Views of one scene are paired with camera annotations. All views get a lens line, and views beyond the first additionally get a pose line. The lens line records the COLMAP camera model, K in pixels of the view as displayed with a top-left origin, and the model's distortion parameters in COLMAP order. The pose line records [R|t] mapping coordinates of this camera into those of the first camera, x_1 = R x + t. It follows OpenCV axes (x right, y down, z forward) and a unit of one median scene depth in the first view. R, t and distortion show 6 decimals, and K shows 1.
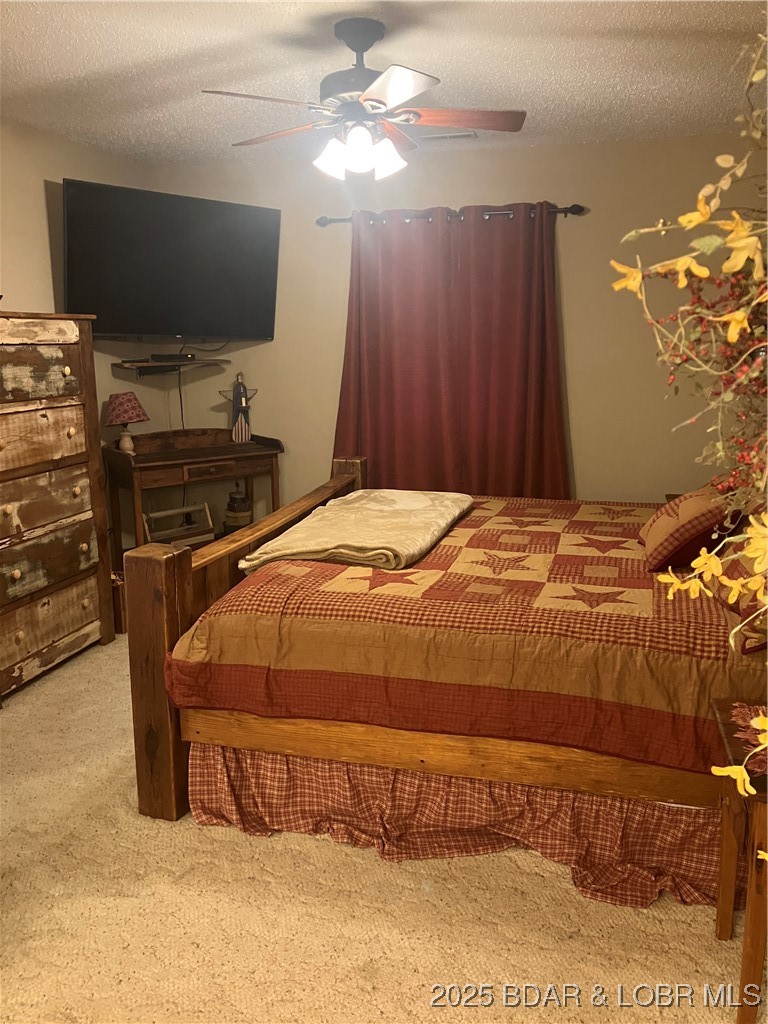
lens RADIAL K [[847.5, 0, 380.1], [0, 847.5, 516.2], [0, 0, 1]] dist [0.046767, -0.057061]
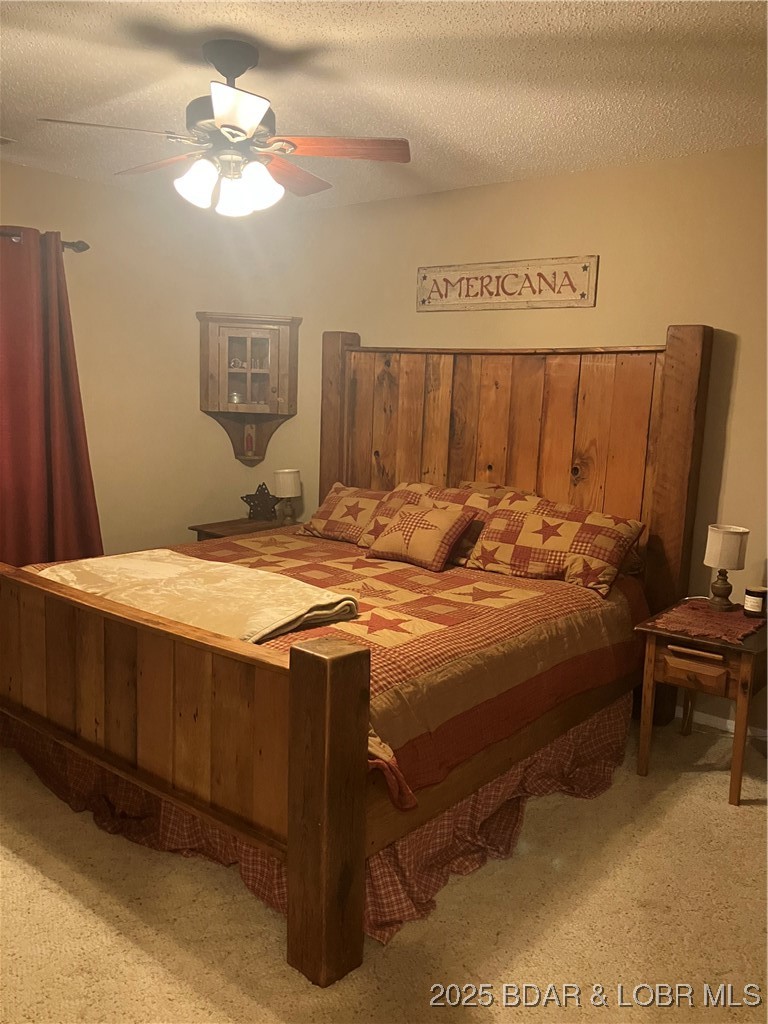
lens RADIAL K [[847.5, 0, 380.0], [0, 847.5, 509.2], [0, 0, 1]] dist [0.046767, -0.057061]
pose [[0.413038, -0.120580, 0.902696, -0.877881], [0.155526, 0.985975, 0.060541, -0.122330], [-0.897336, 0.115387, 0.425998, 0.536063]]
